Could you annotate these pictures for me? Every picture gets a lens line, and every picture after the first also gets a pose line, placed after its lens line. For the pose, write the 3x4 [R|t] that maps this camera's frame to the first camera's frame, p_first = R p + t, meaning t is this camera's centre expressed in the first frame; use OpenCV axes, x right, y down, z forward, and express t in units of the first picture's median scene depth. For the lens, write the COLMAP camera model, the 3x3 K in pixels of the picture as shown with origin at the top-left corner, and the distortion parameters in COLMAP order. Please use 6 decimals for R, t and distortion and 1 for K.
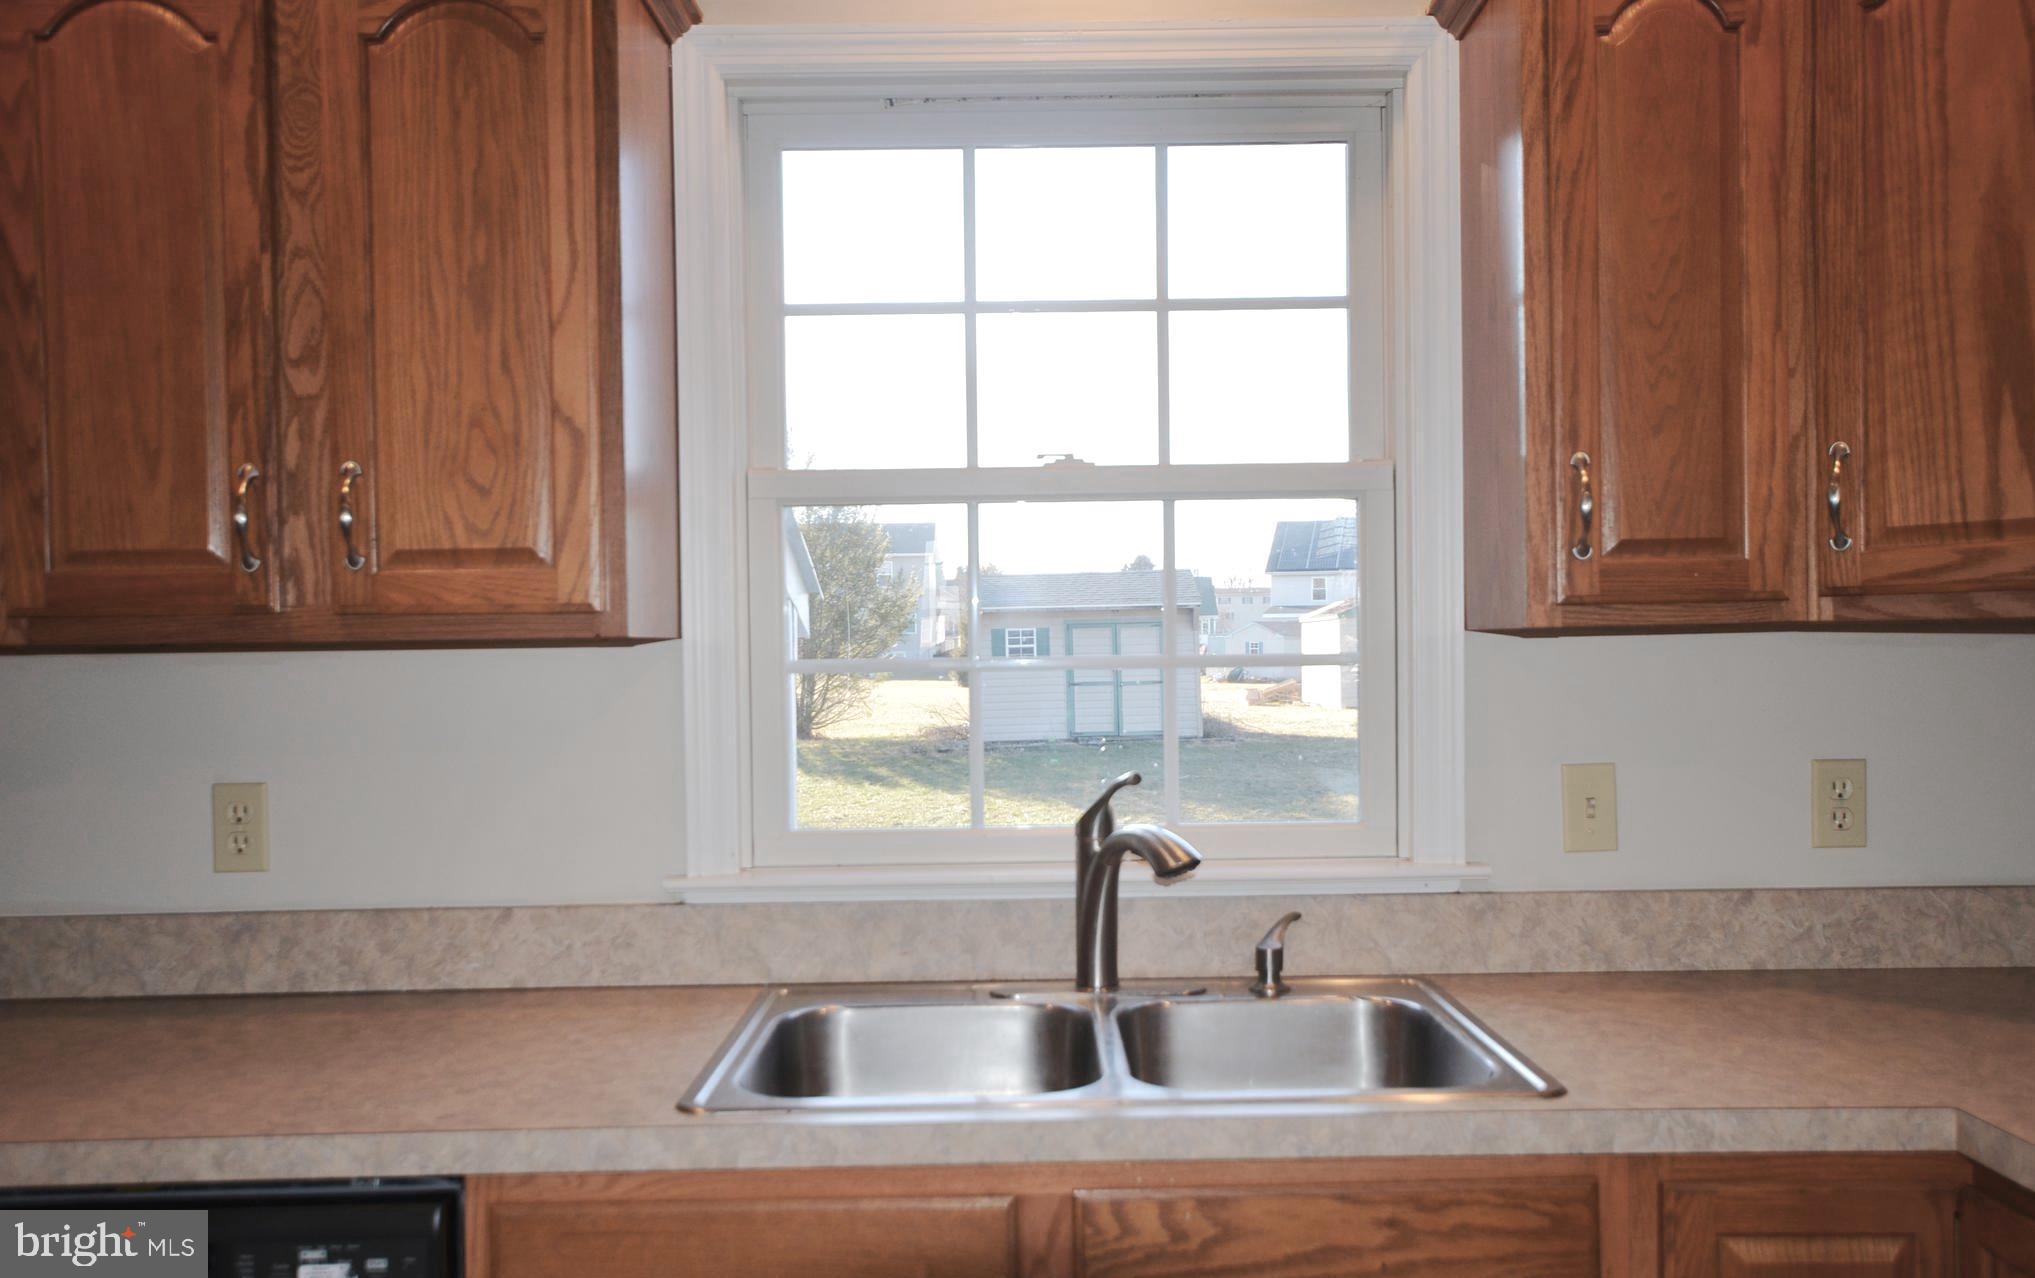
lens RADIAL K [[1662.7, 0, 1042.2], [0, 1662.7, 672.6], [0, 0, 1]] dist [0.018369, 0.009426]
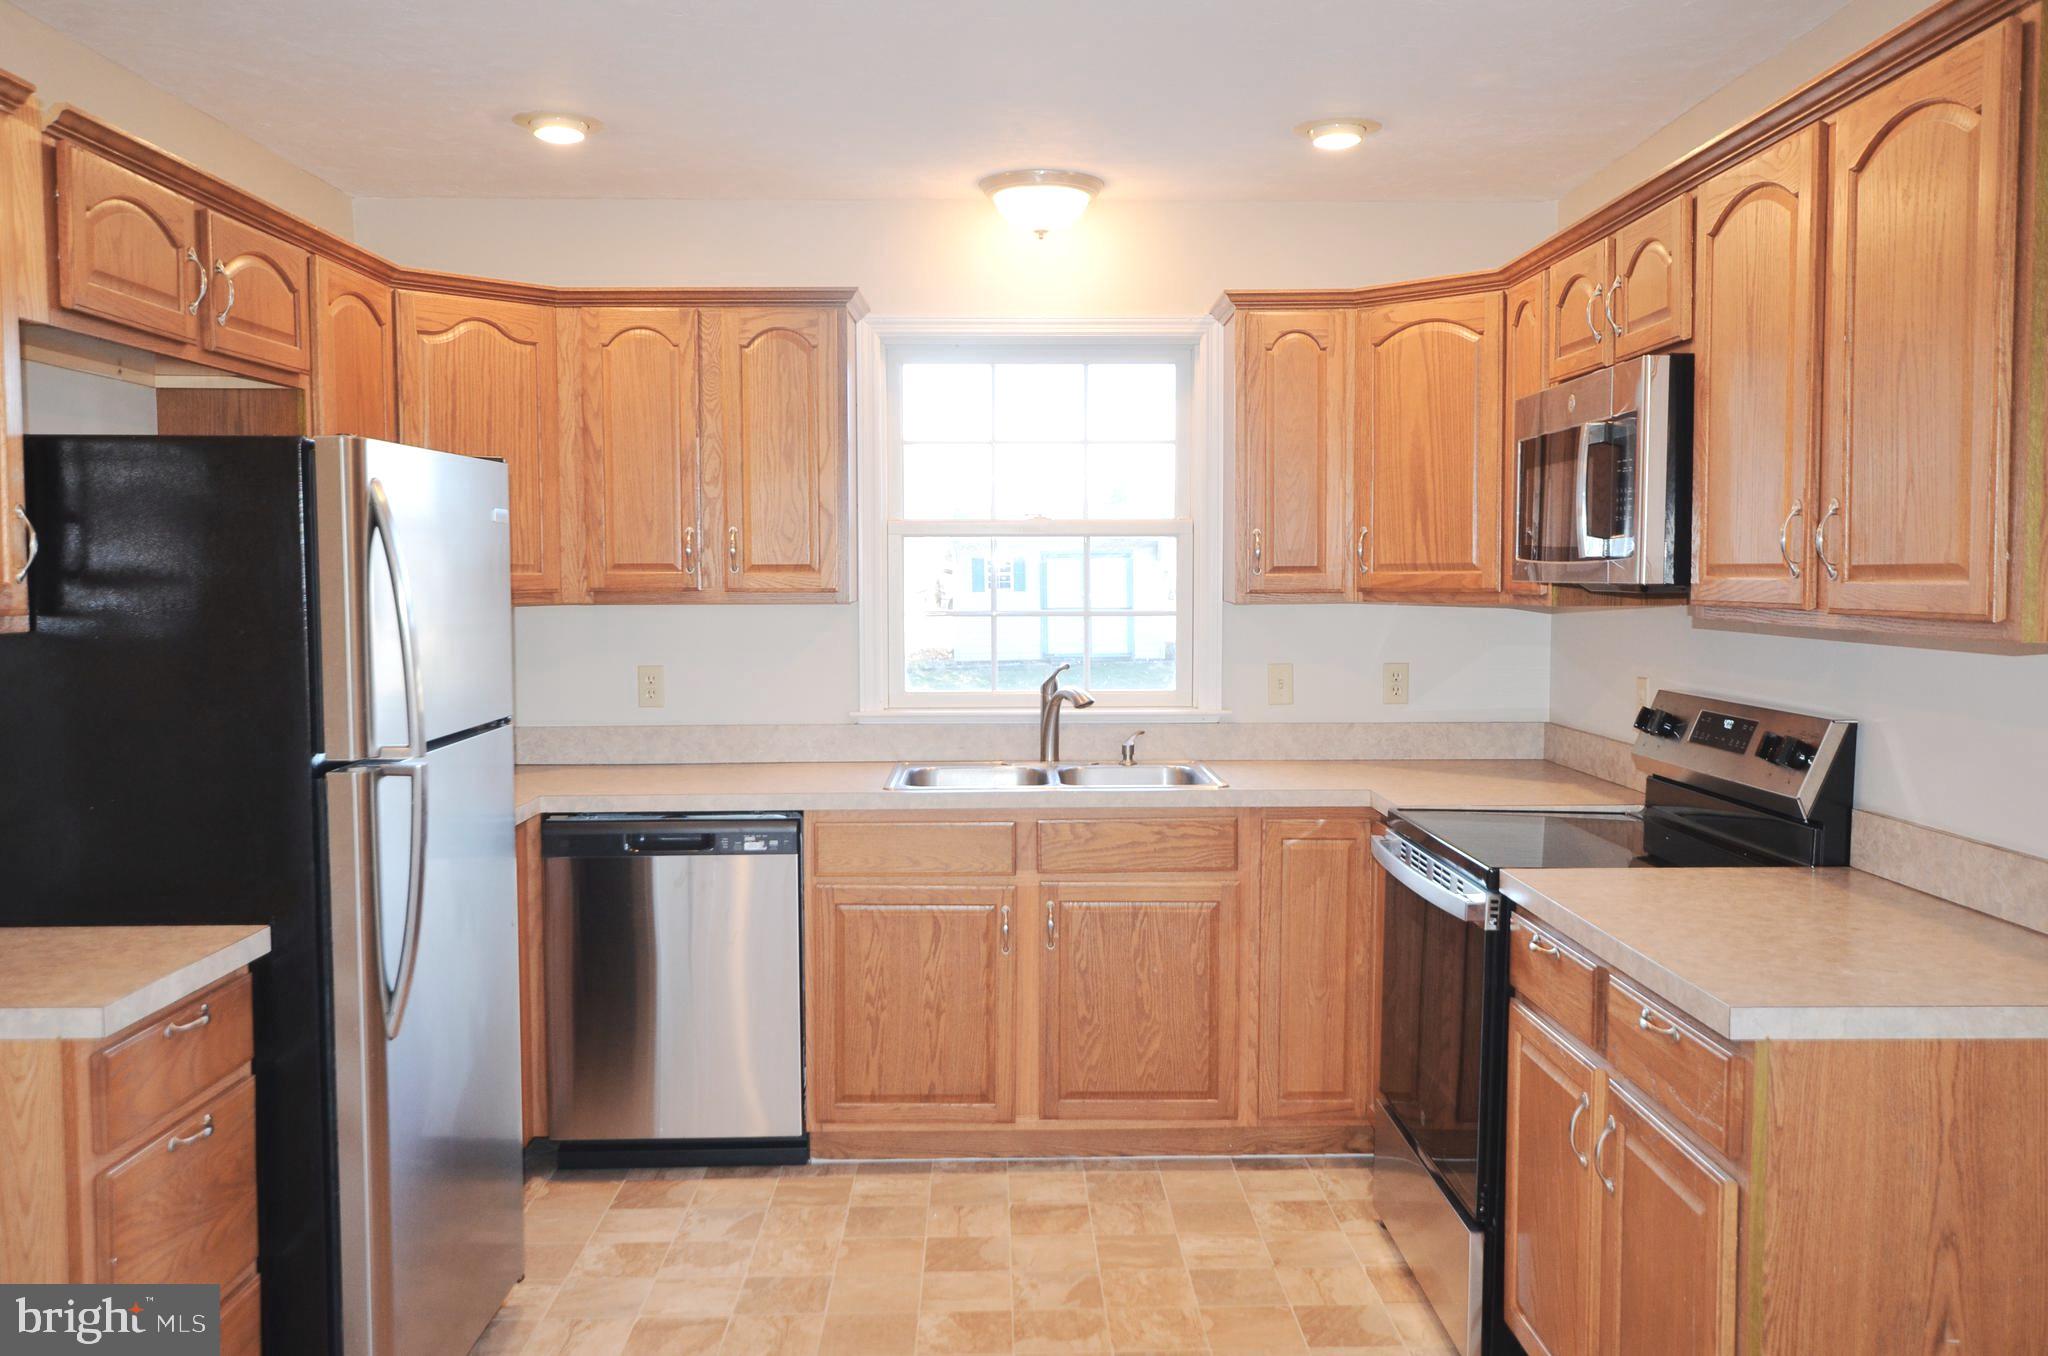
lens RADIAL K [[1656.5, 0, 1034.9], [0, 1656.5, 675.9], [0, 0, 1]] dist [-0.009127, 0.048239]
pose [[0.999879, 0.011136, 0.010868, -0.013255], [-0.011653, 0.998745, 0.048704, -0.035402], [-0.010312, -0.048824, 0.998754, -1.335348]]
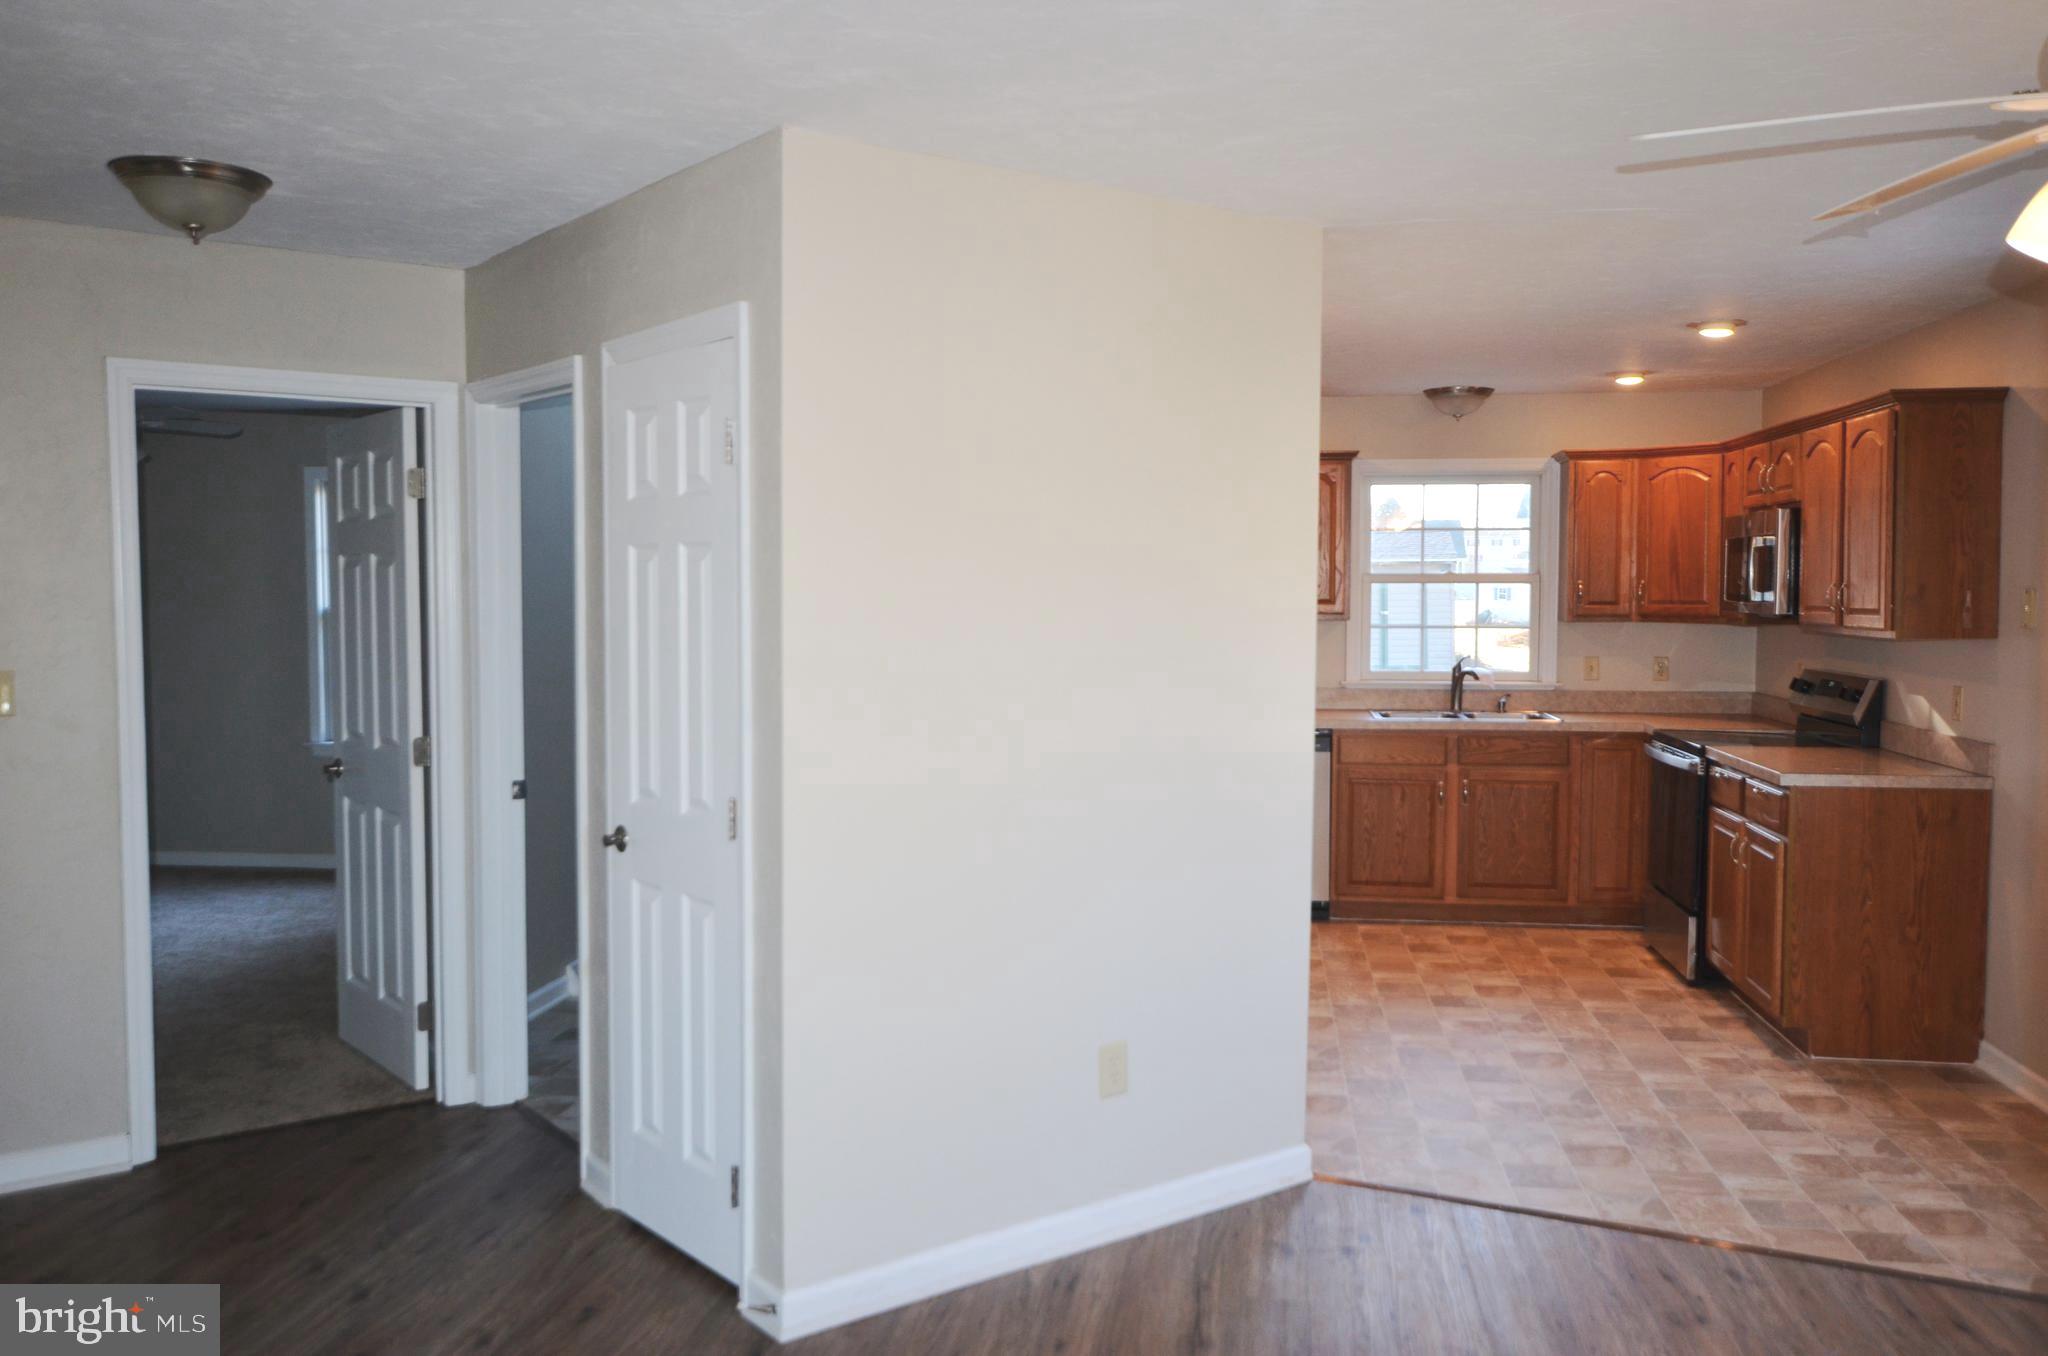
lens RADIAL K [[1656.5, 0, 1034.9], [0, 1656.5, 675.9], [0, 0, 1]] dist [-0.009127, 0.048239]
pose [[0.988875, 0.022783, -0.146992, -0.424023], [-0.016821, 0.998989, 0.041679, -0.042973], [0.147793, -0.038743, 0.988259, -3.369613]]
